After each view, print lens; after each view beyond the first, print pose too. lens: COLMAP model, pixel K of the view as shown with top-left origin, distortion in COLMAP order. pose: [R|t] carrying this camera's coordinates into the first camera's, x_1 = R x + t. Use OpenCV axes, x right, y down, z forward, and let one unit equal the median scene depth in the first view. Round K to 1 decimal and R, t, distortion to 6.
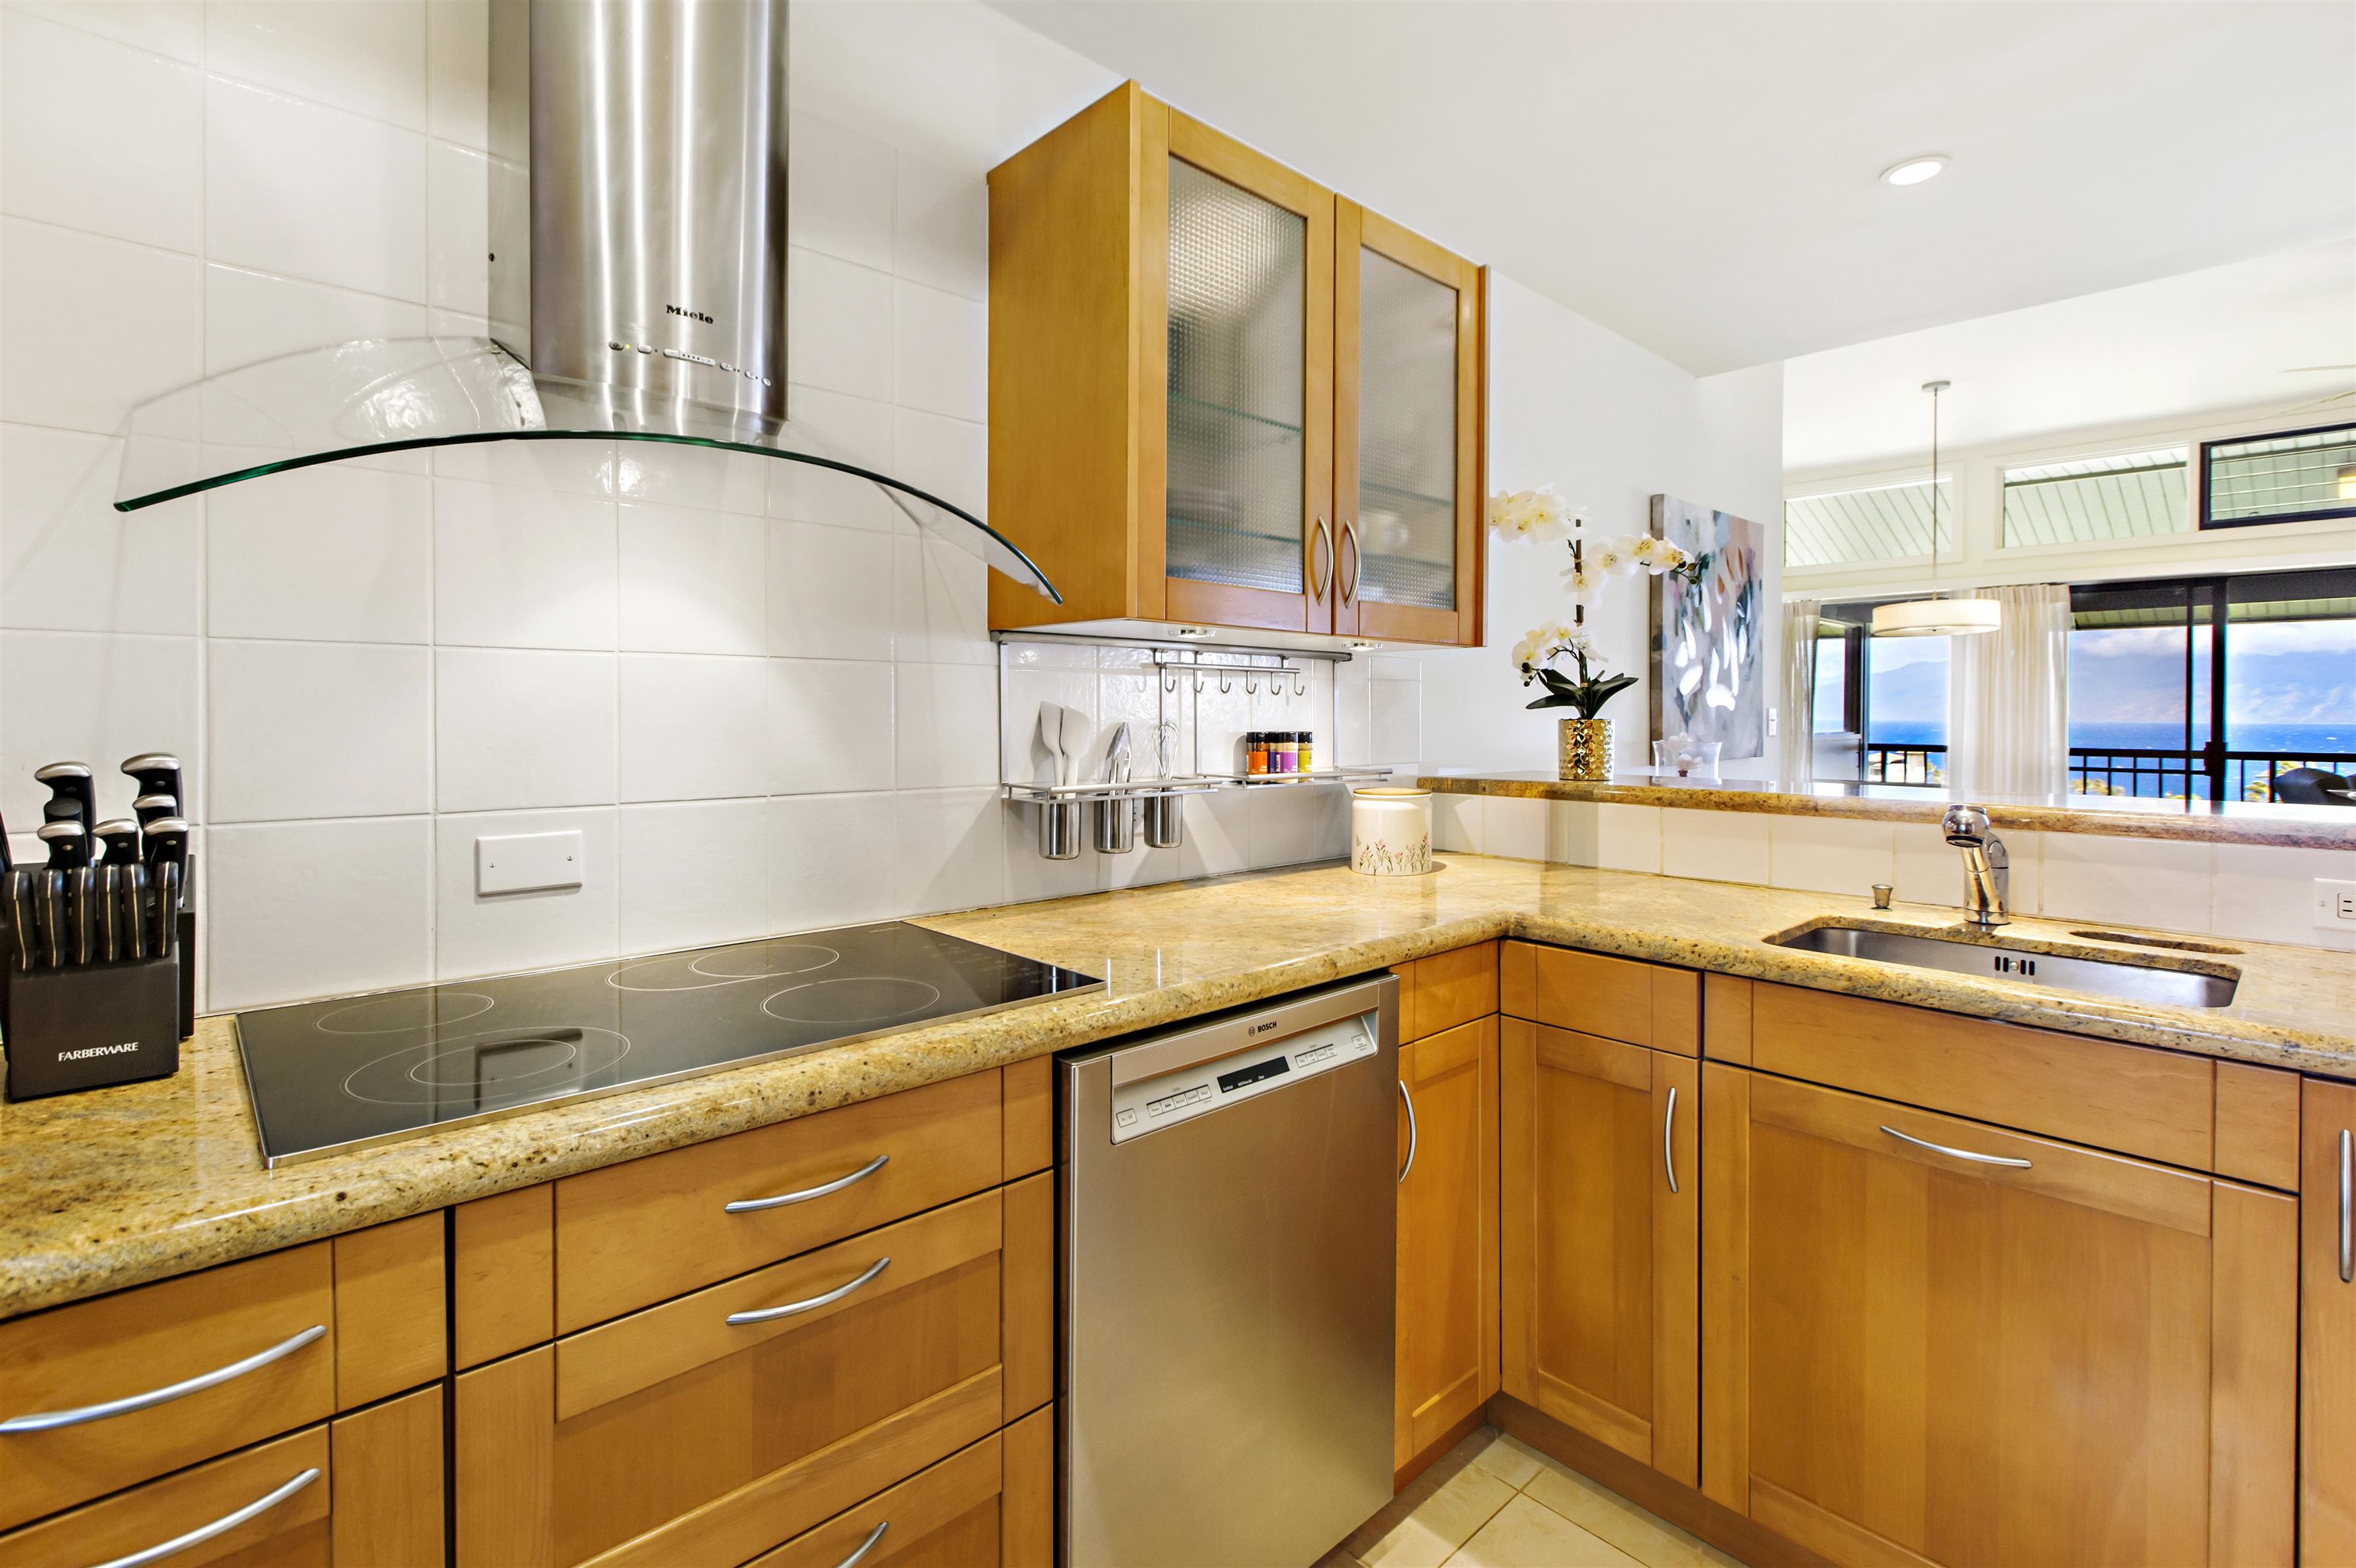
lens RADIAL K [[1083.3, 0, 1182.3], [0, 1083.3, 728.4], [0, 0, 1]] dist [-0.000454, 0.000385]
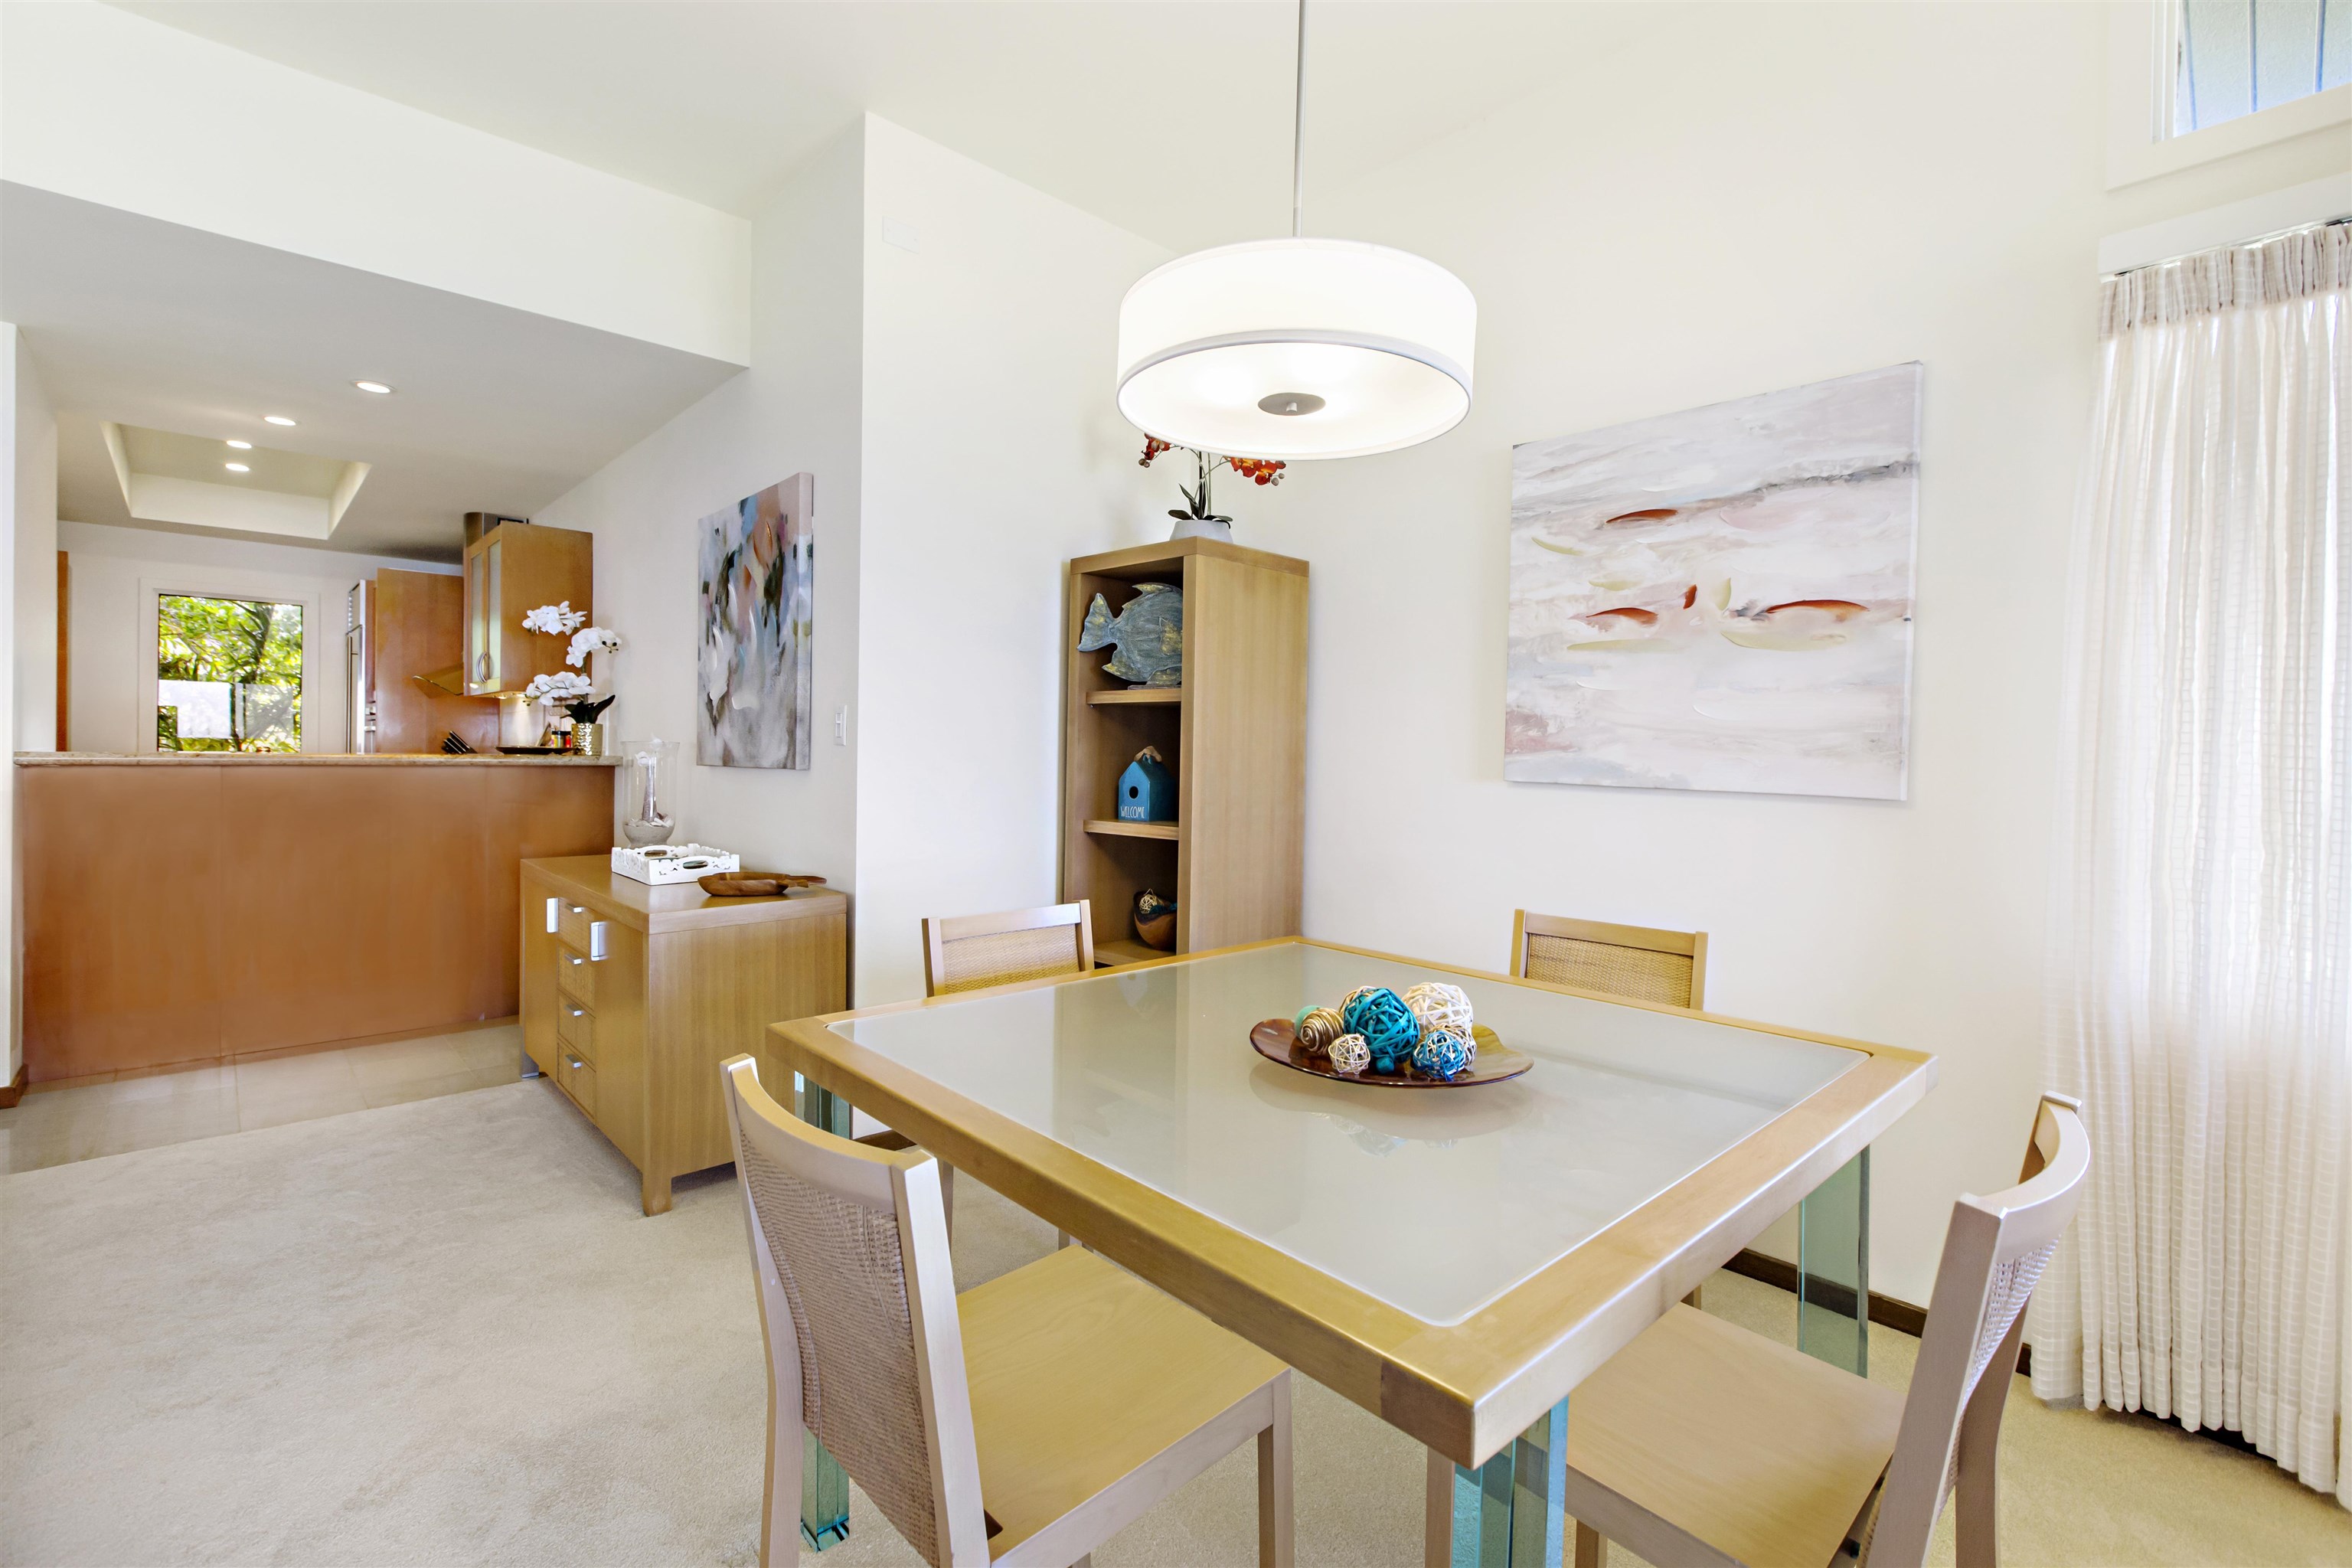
lens RADIAL K [[1055.2, 0, 1179.3], [0, 1055.2, 768.6], [0, 0, 1]] dist [-0.001310, -0.000288]
pose [[-0.008486, 0.015592, -0.999842, 3.029267], [-0.027865, 0.999486, 0.015823, 0.014345], [0.999576, 0.027995, -0.008047, 2.999701]]
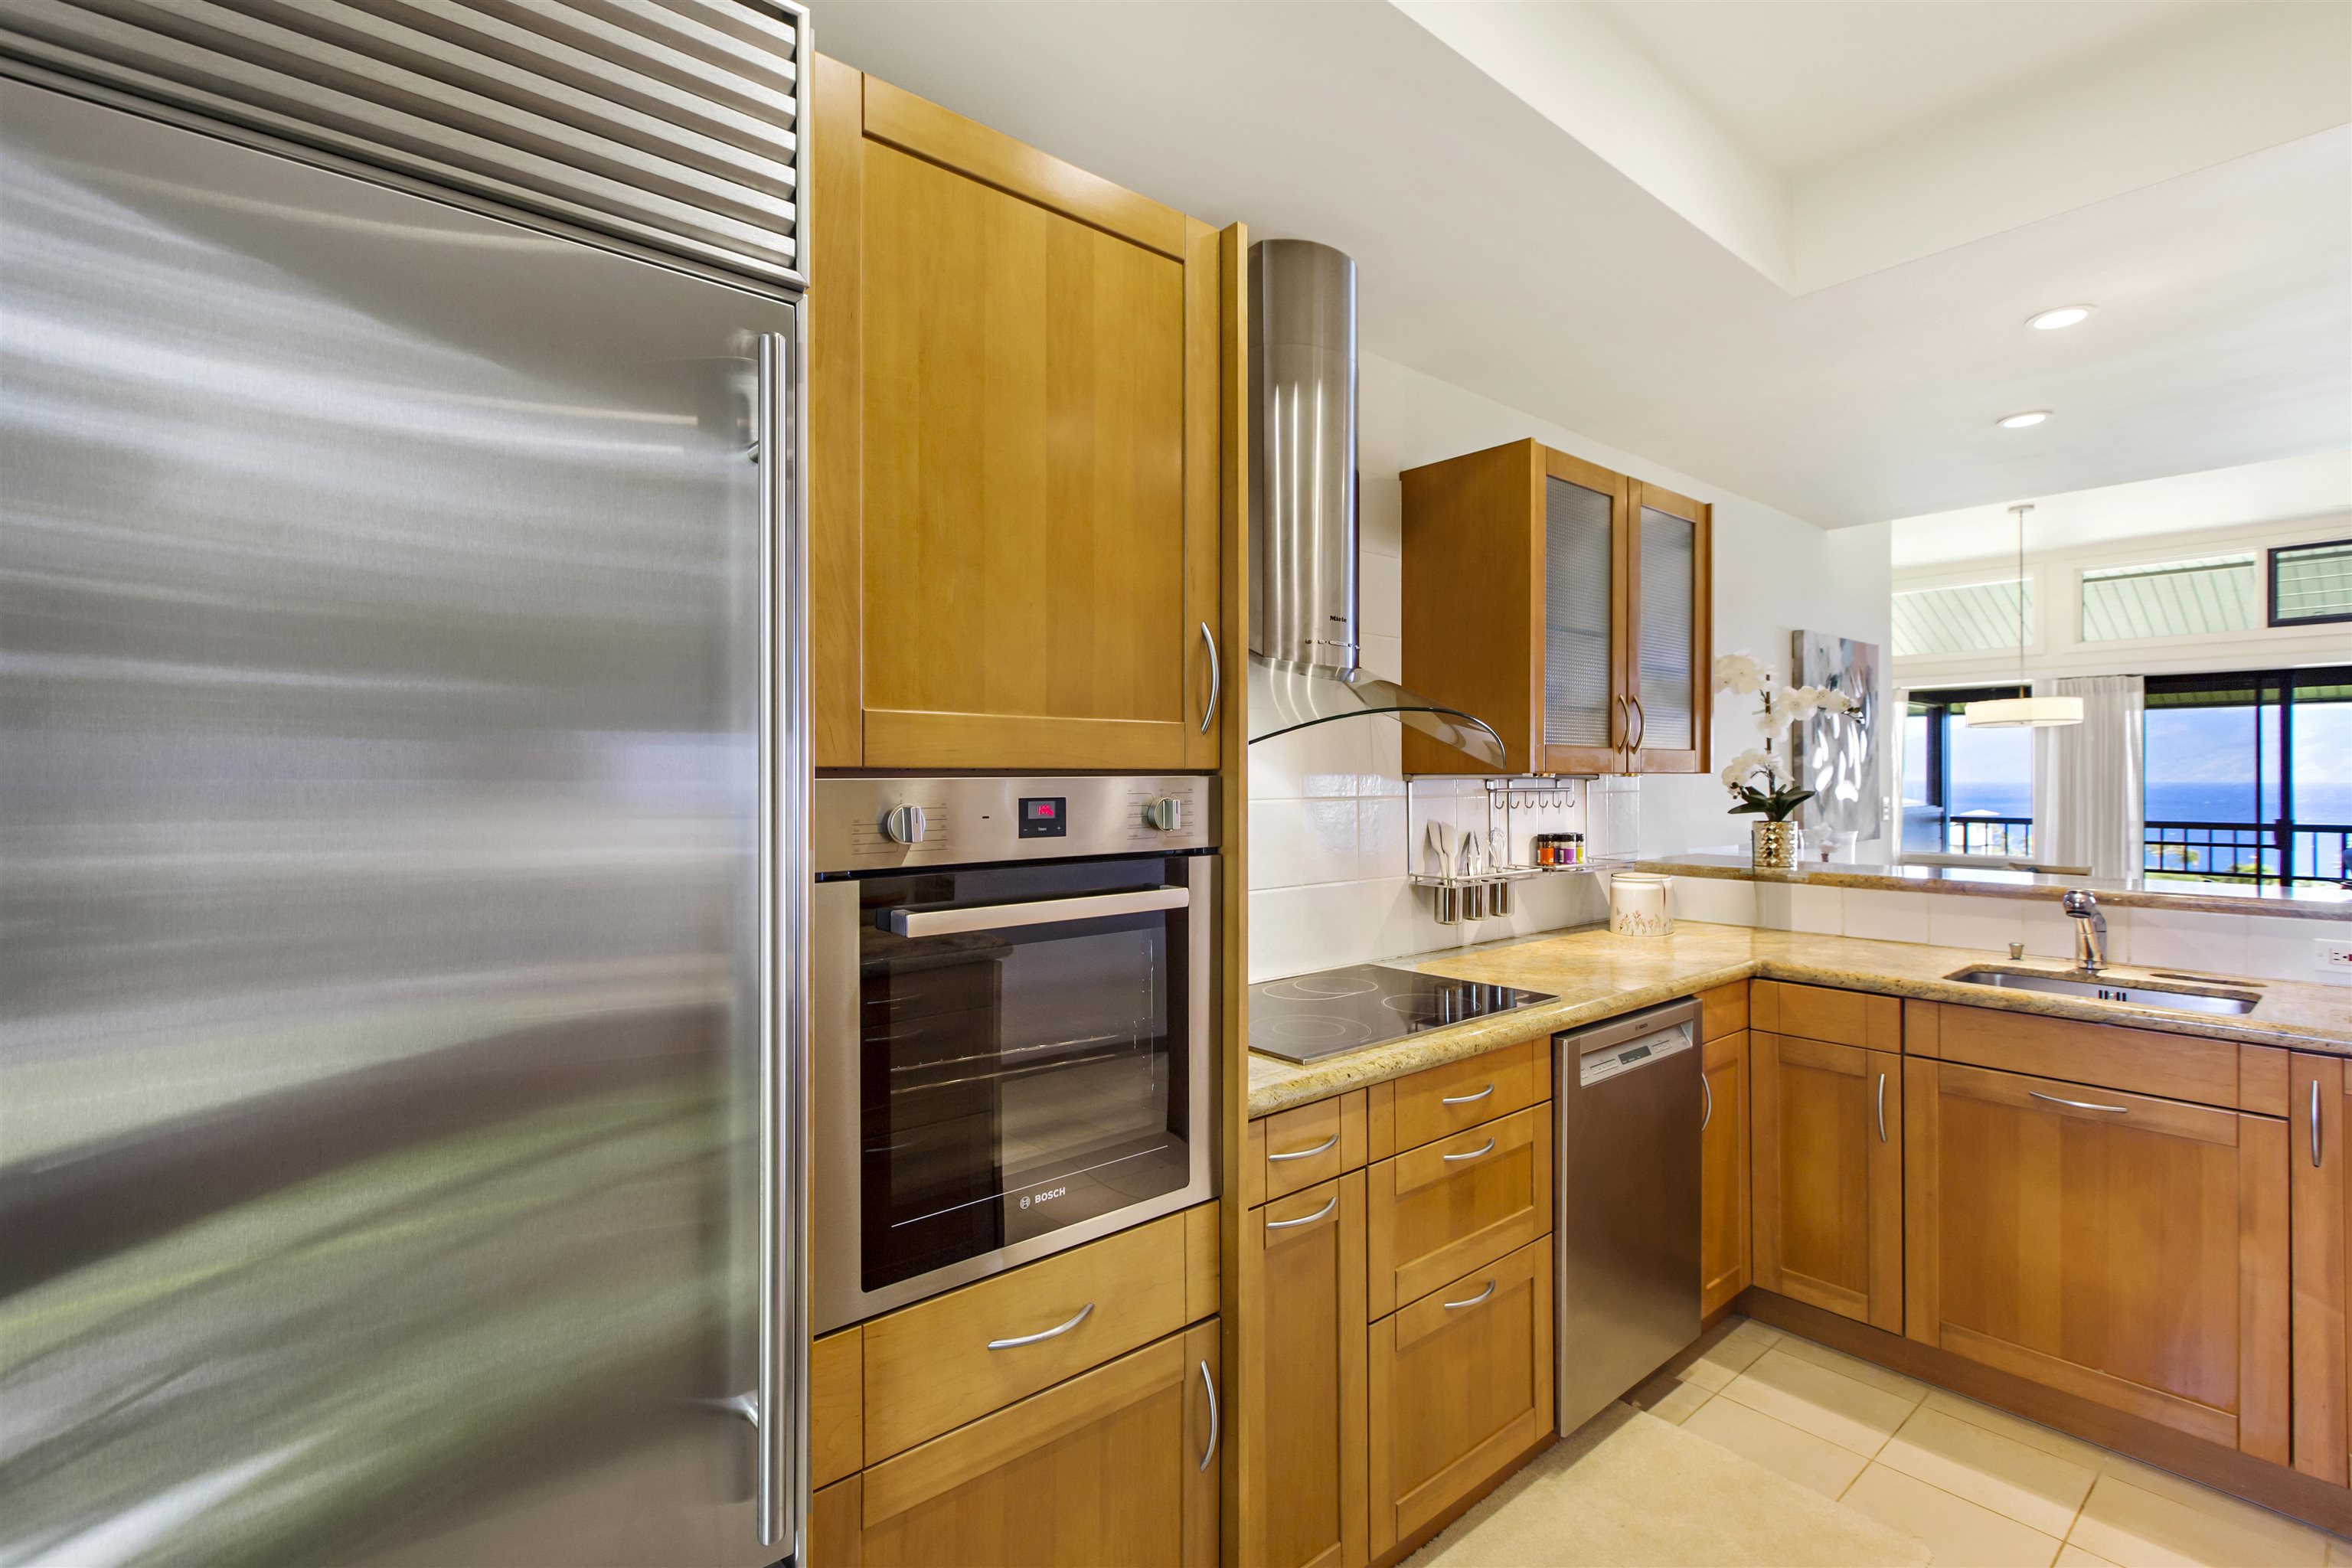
lens RADIAL K [[1072.3, 0, 1176.0], [0, 1072.3, 784.0], [0, 0, 1]] dist [0.002602, -0.000726]
pose [[0.998809, -0.004654, -0.048571, -0.428111], [0.004255, 0.999956, -0.008311, -0.065214], [0.048607, 0.008094, 0.998785, -0.521213]]
